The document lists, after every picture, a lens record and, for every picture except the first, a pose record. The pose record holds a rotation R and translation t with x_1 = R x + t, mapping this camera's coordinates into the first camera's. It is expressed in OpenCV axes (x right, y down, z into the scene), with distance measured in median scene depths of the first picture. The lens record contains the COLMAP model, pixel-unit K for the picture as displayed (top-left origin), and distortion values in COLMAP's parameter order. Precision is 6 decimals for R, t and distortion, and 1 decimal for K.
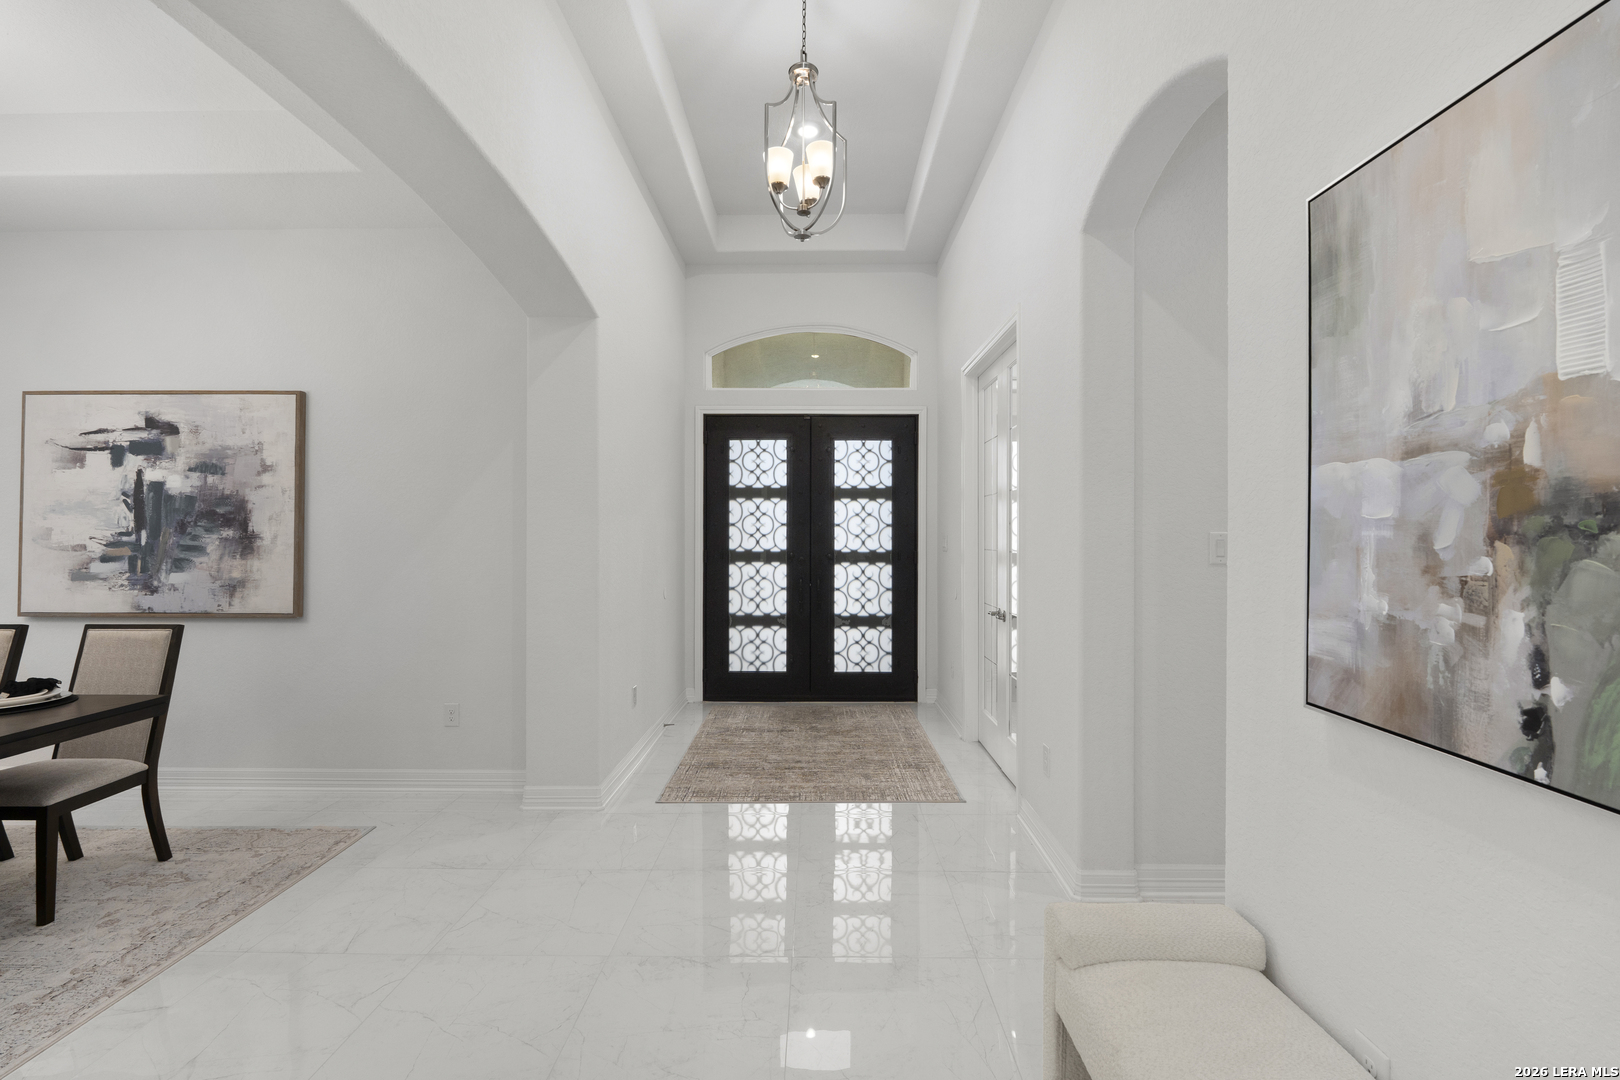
lens RADIAL K [[711.4, 0, 811.0], [0, 711.4, 539.0], [0, 0, 1]] dist [-0.002375, -0.000047]
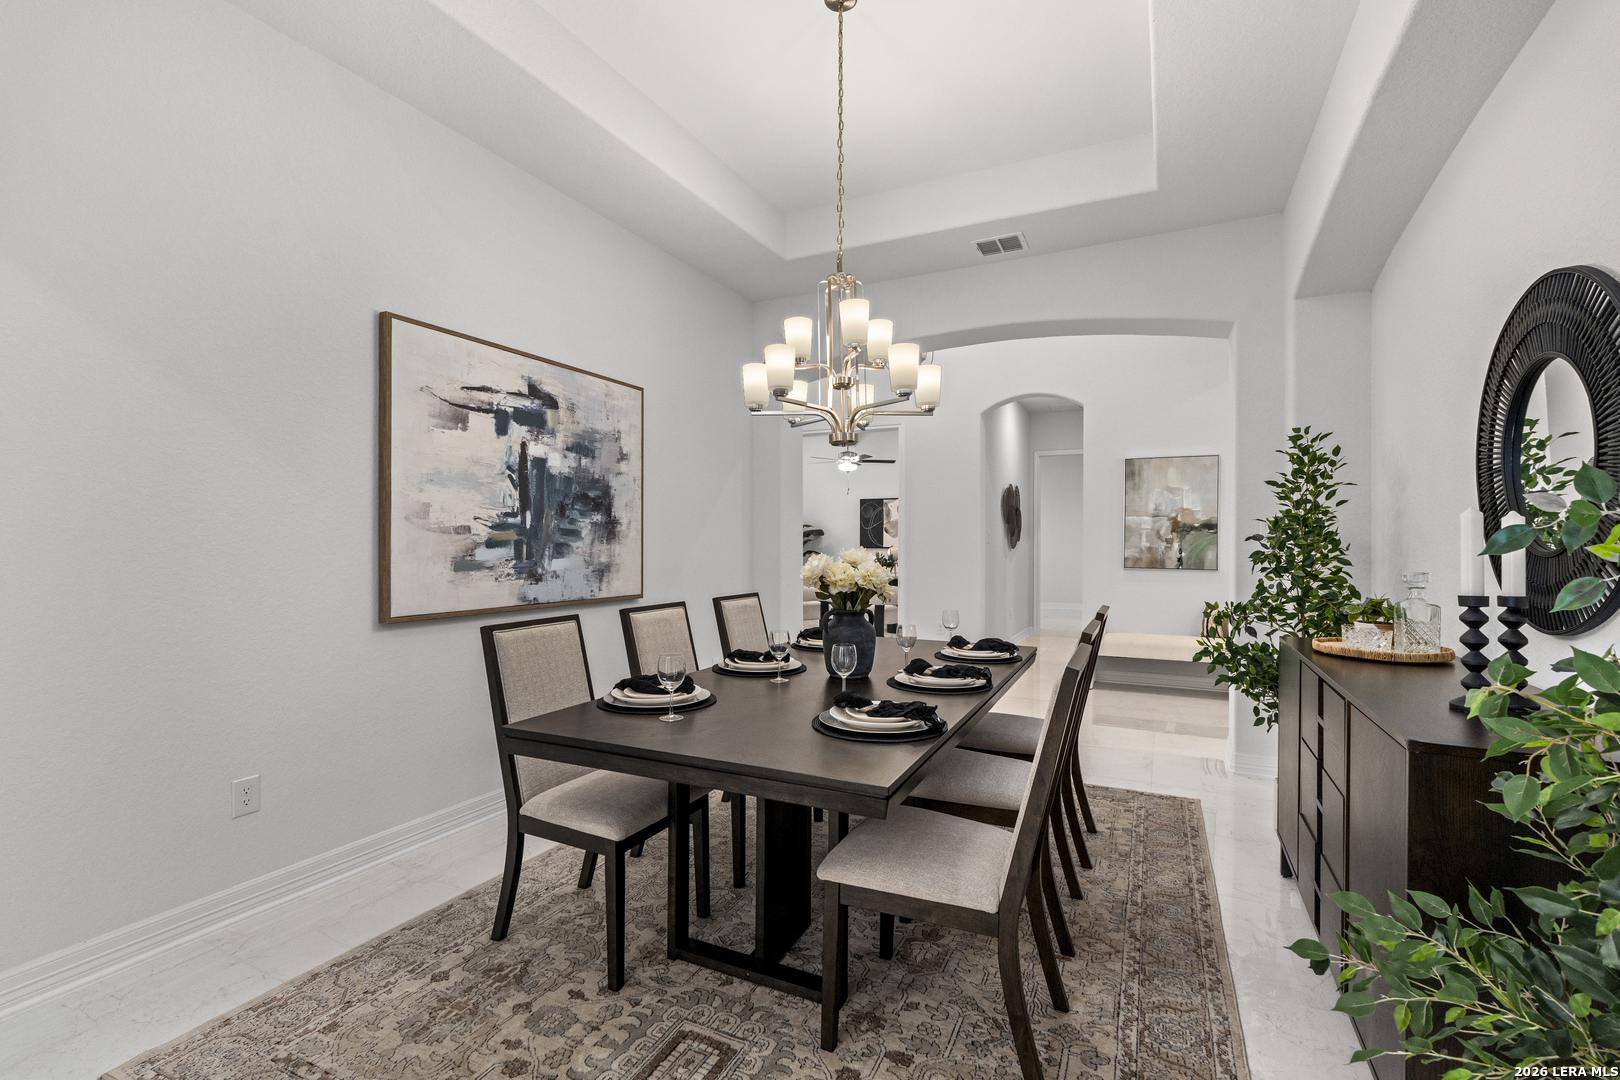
lens RADIAL K [[711.4, 0, 797.4], [0, 711.4, 544.5], [0, 0, 1]] dist [-0.002375, -0.000047]
pose [[0.444601, -0.001867, 0.895727, -1.584918], [-0.002193, 0.999993, 0.003173, 0.025556], [-0.895726, -0.003375, 0.444594, 0.306650]]
